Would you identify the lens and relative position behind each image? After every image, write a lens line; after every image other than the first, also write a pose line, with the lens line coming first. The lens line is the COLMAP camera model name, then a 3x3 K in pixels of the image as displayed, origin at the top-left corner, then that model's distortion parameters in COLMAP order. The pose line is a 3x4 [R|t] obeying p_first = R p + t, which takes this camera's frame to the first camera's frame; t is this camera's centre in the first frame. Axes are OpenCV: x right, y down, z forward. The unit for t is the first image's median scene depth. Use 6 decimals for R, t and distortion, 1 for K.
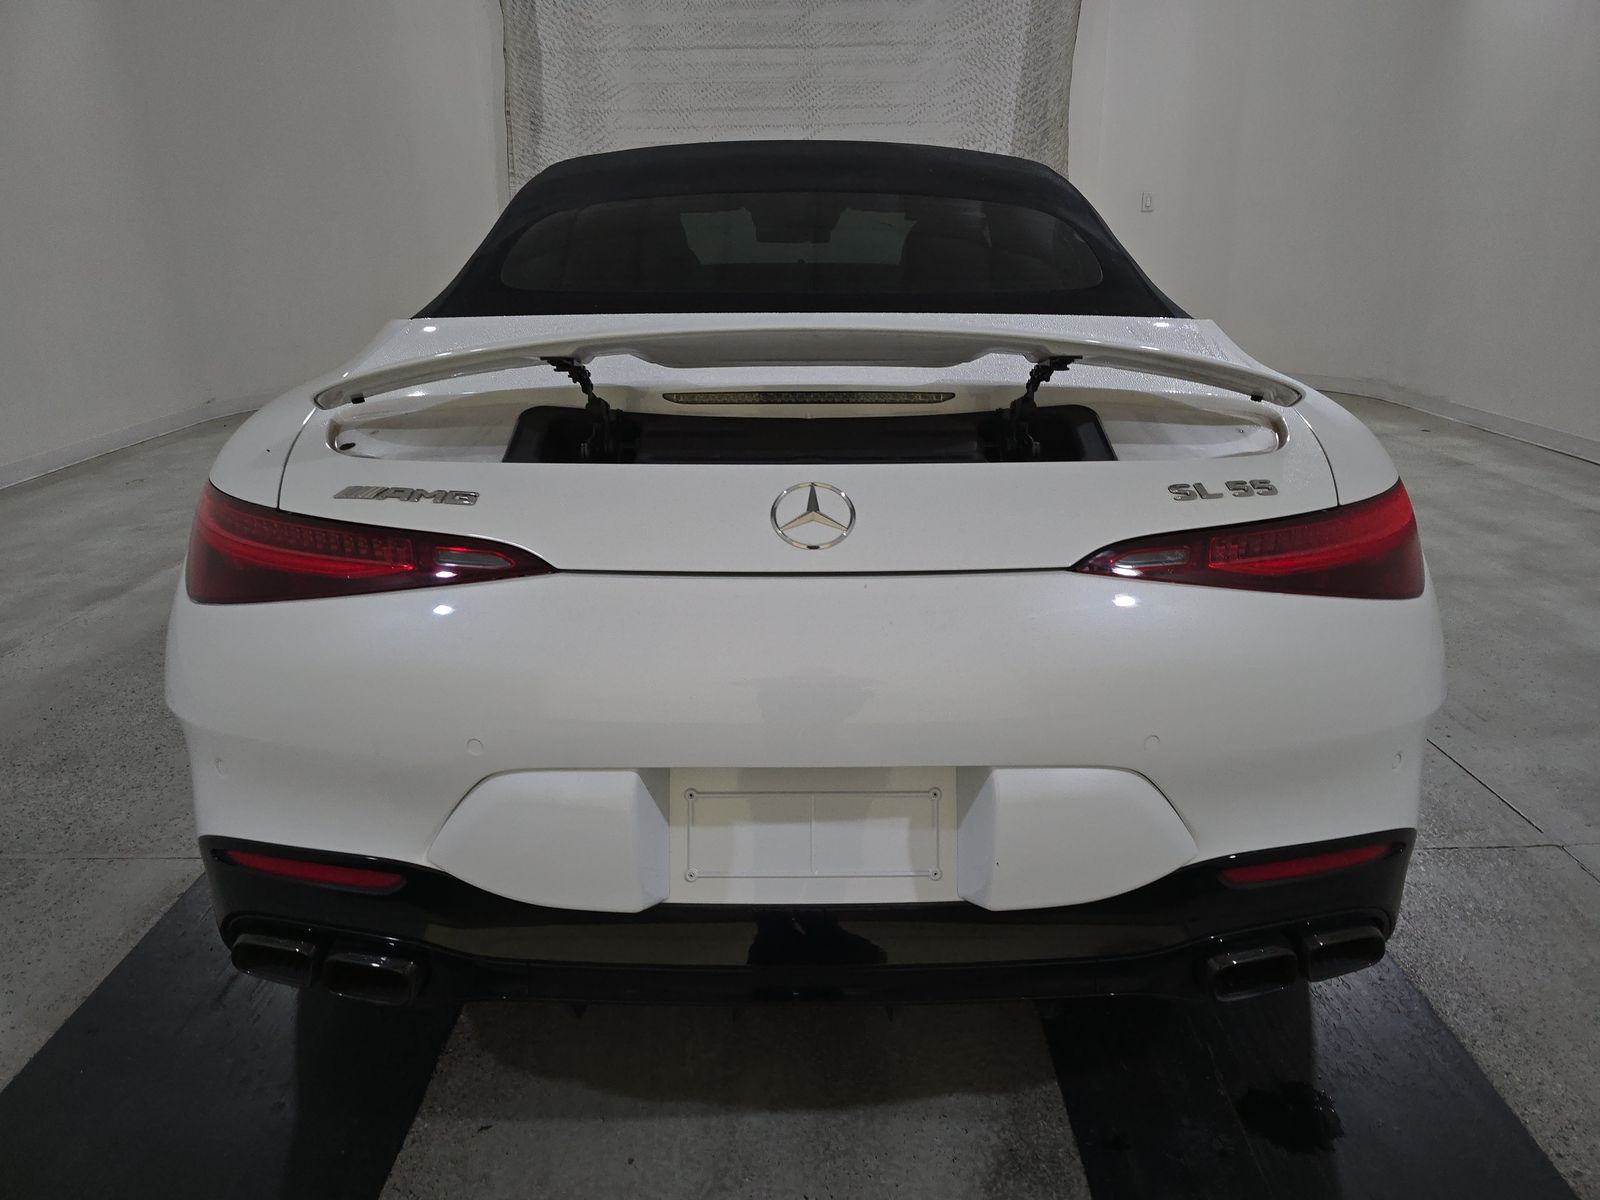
lens RADIAL K [[1118.5, 0, 799.3], [0, 1118.5, 591.8], [0, 0, 1]] dist [0.048816, -0.050007]
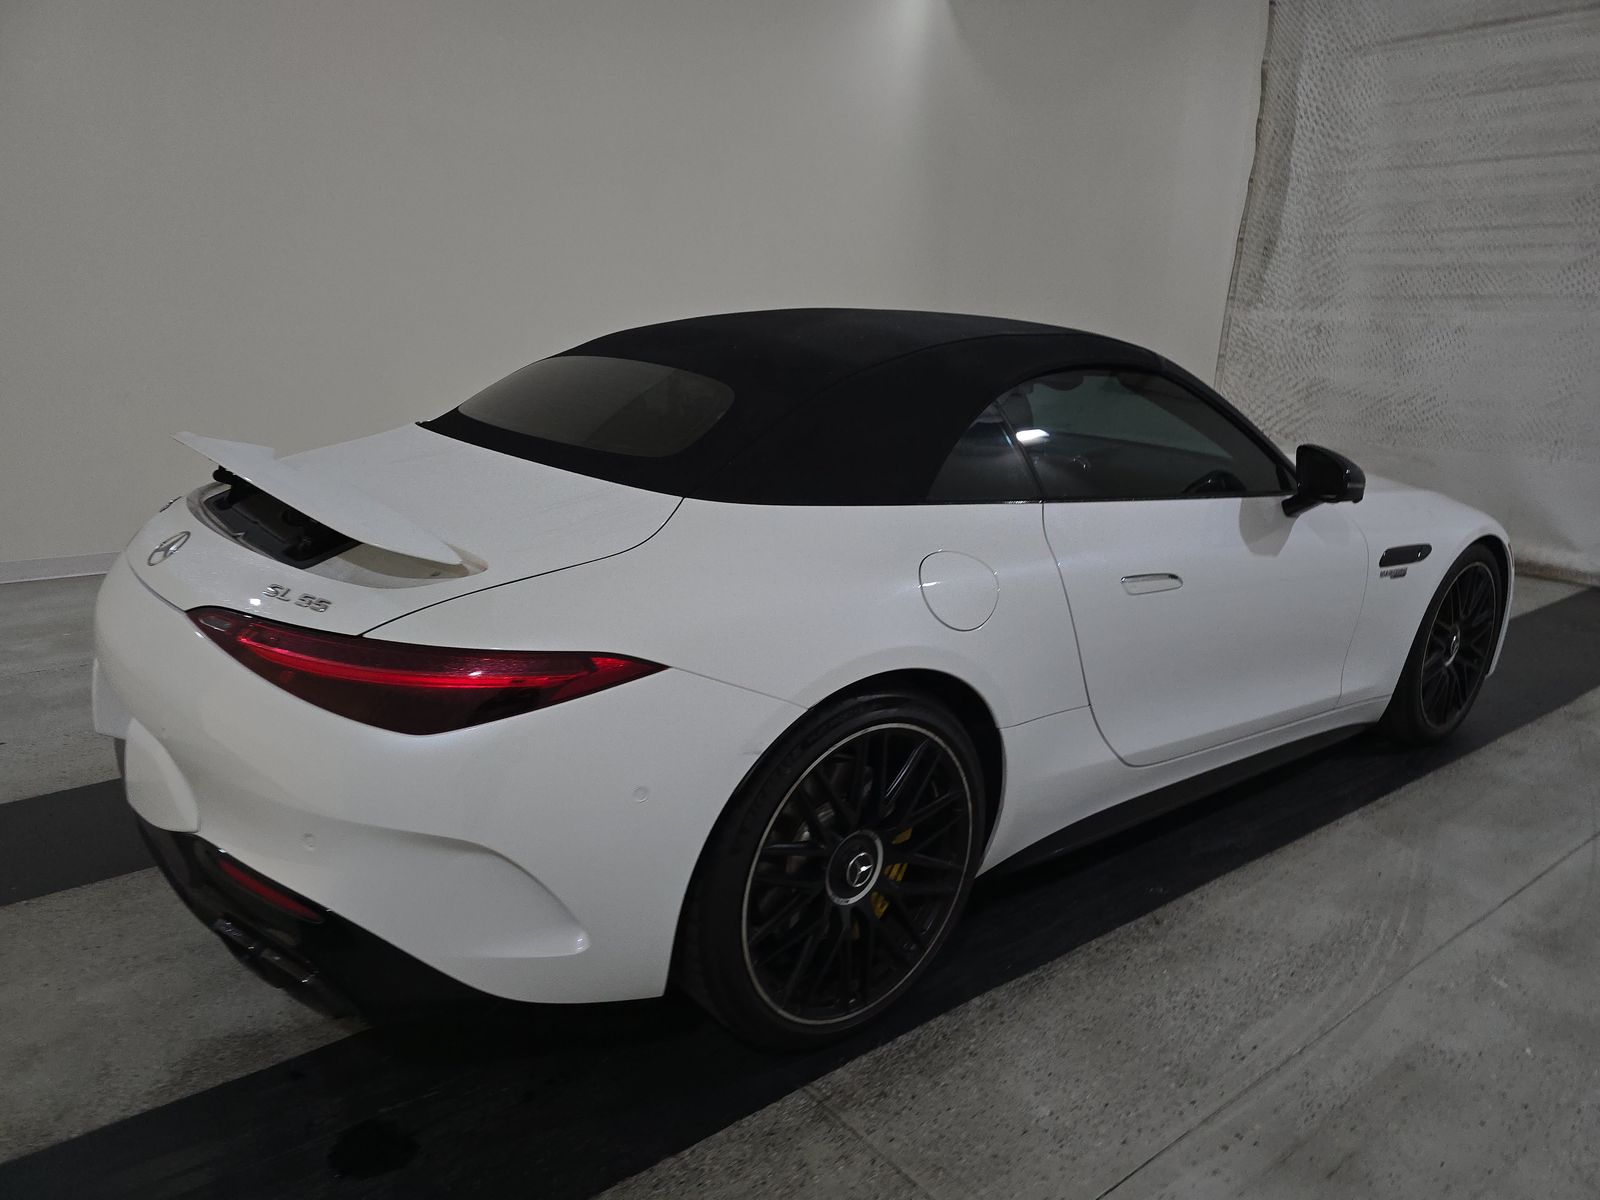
lens RADIAL K [[1118.5, 0, 799.3], [0, 1118.5, 591.8], [0, 0, 1]] dist [0.048816, -0.050007]
pose [[0.610902, 0.218020, -0.761095, 0.340458], [-0.276773, 0.959489, 0.052696, -0.064372], [0.741751, 0.178458, 0.646496, 0.106493]]
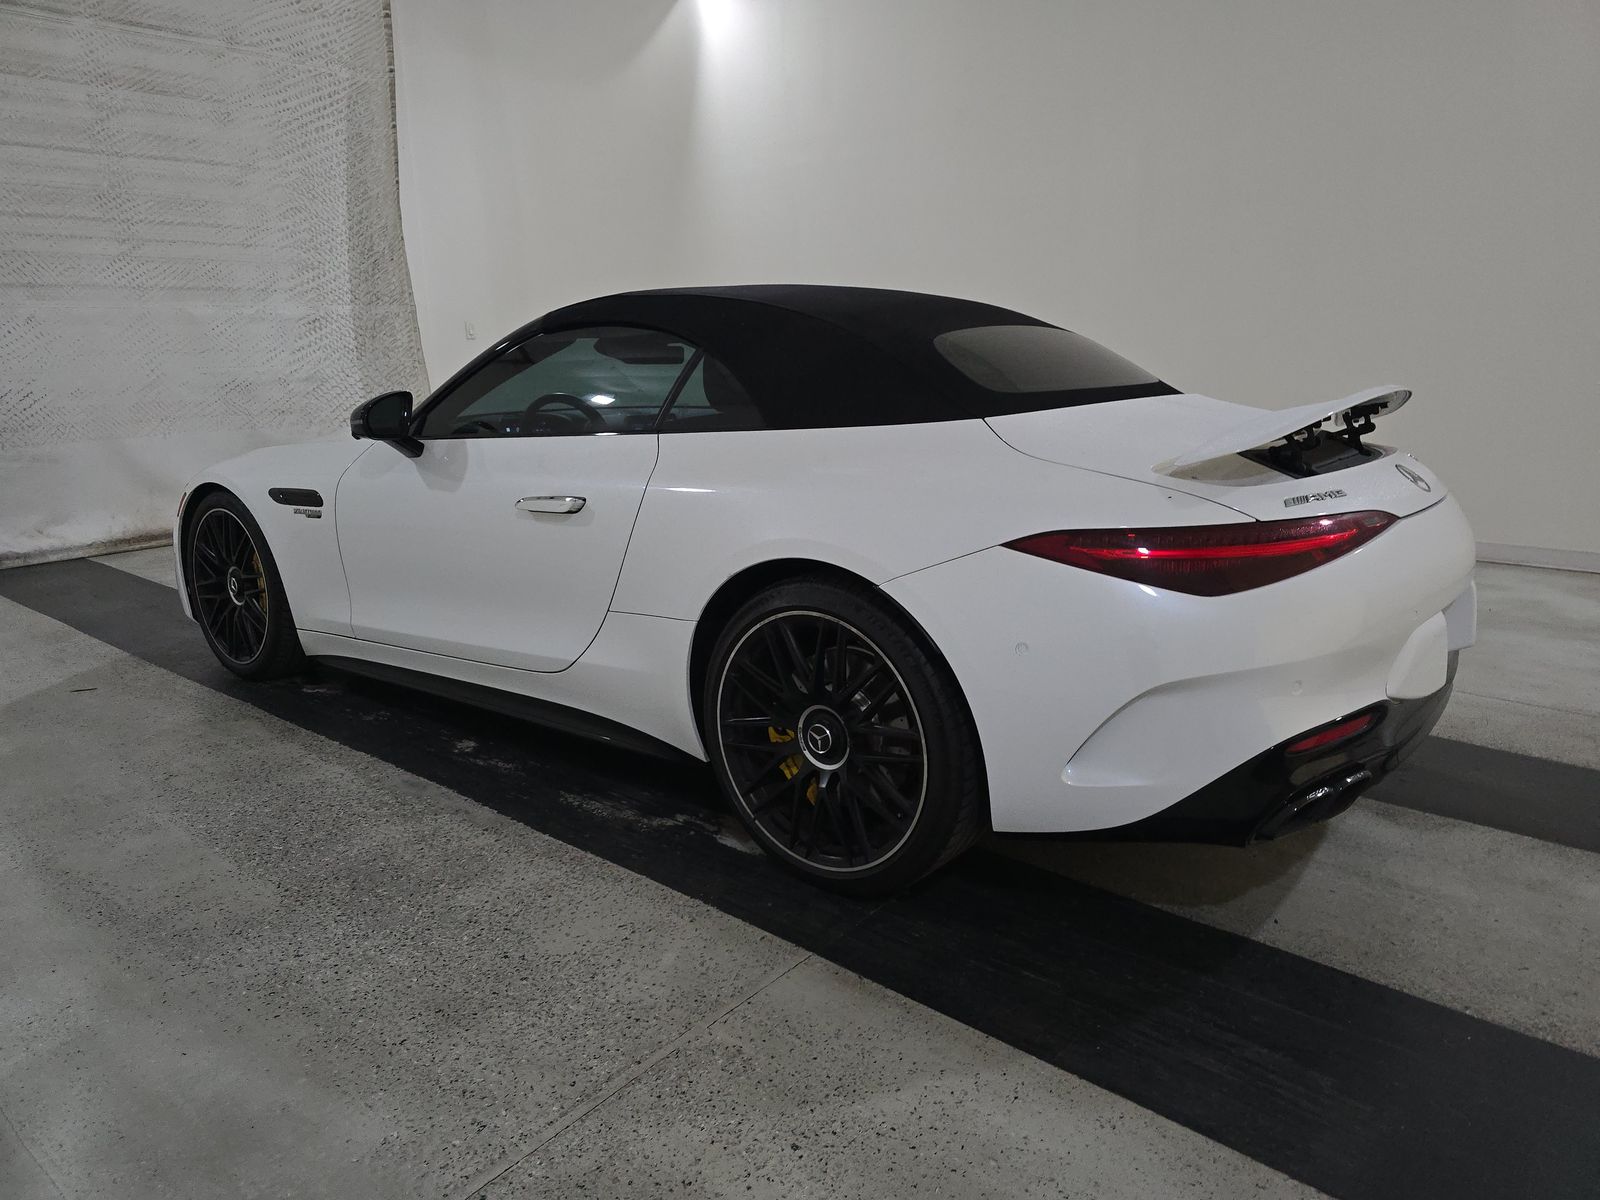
lens RADIAL K [[1118.5, 0, 799.3], [0, 1118.5, 591.8], [0, 0, 1]] dist [0.048816, -0.050007]
pose [[0.613901, -0.169385, 0.770995, -0.401770], [0.249647, 0.968237, 0.013938, -0.030712], [-0.748867, 0.183920, 0.636688, 0.098426]]
